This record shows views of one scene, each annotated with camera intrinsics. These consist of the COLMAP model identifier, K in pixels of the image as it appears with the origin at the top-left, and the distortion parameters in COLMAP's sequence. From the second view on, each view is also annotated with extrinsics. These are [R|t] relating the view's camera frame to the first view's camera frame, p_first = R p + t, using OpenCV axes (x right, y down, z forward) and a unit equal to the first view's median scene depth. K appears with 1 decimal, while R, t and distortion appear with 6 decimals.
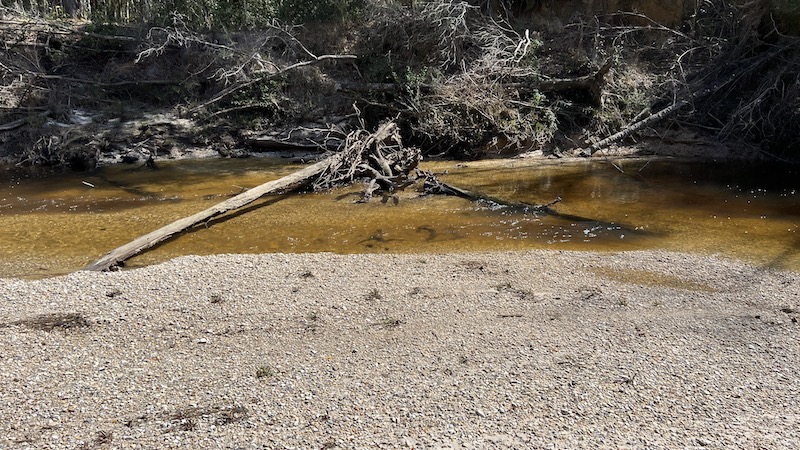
lens RADIAL K [[585.4, 0, 400.0], [0, 585.4, 225.0], [0, 0, 1]] dist [0.036985, -0.053302]
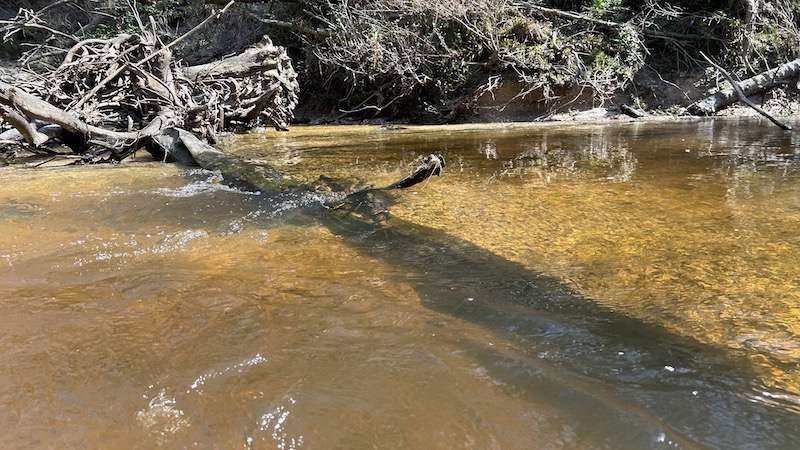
lens RADIAL K [[585.4, 0, 400.0], [0, 585.4, 225.0], [0, 0, 1]] dist [0.036985, -0.053302]
pose [[0.964984, 0.037456, -0.259620, 0.213067], [-0.050533, 0.997758, -0.043879, -0.004195], [0.257394, 0.055462, 0.964714, 0.516902]]
